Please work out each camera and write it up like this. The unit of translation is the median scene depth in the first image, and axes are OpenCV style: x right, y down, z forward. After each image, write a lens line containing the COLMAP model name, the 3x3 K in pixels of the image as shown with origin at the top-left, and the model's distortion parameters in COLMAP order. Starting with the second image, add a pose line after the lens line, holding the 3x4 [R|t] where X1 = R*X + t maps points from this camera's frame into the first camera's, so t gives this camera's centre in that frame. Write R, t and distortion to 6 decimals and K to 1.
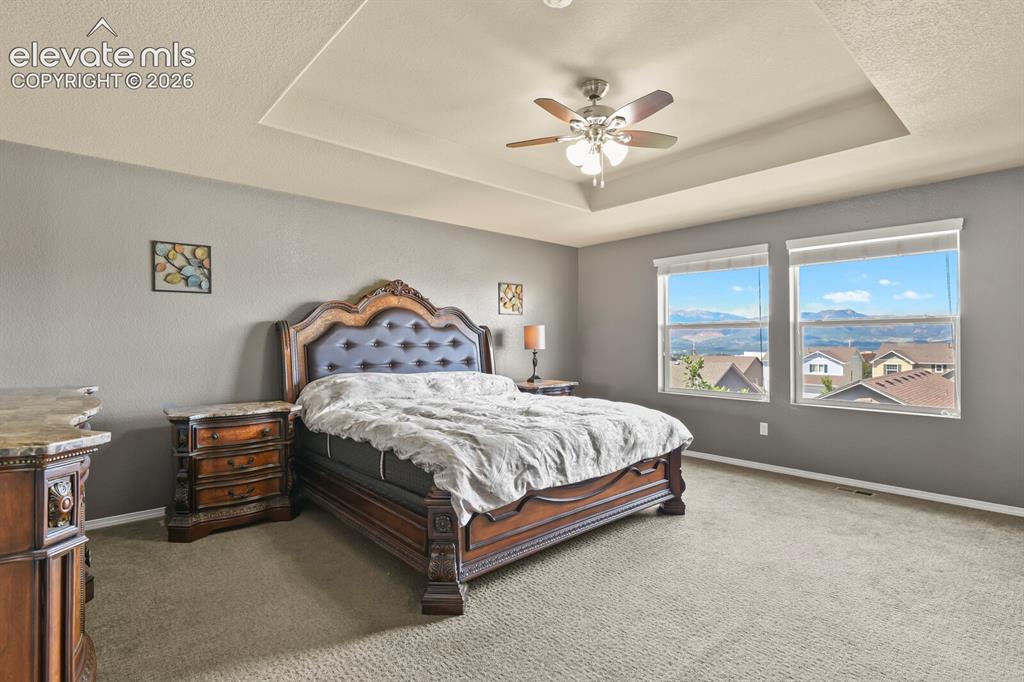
lens RADIAL K [[496.5, 0, 511.7], [0, 496.5, 340.5], [0, 0, 1]] dist [-0.003450, -0.005082]
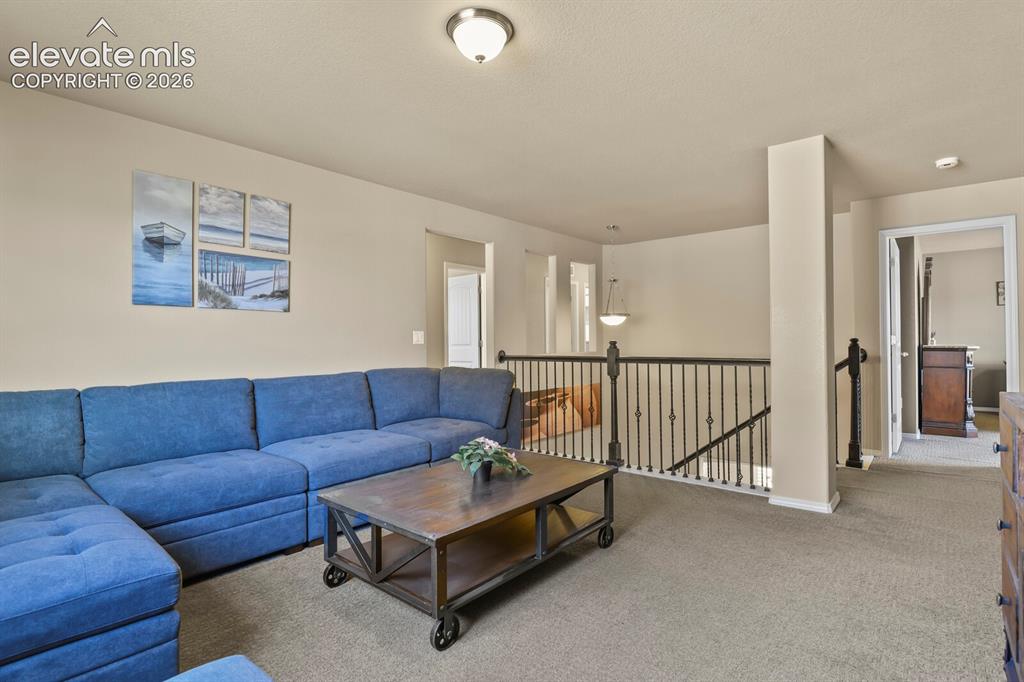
lens RADIAL K [[496.5, 0, 511.7], [0, 496.5, 339.9], [0, 0, 1]] dist [-0.003450, -0.005082]
pose [[0.140156, -0.003424, -0.990124, 1.691387], [0.013030, 0.999914, -0.001614, 0.043375], [0.990044, -0.012675, 0.140188, -2.146349]]
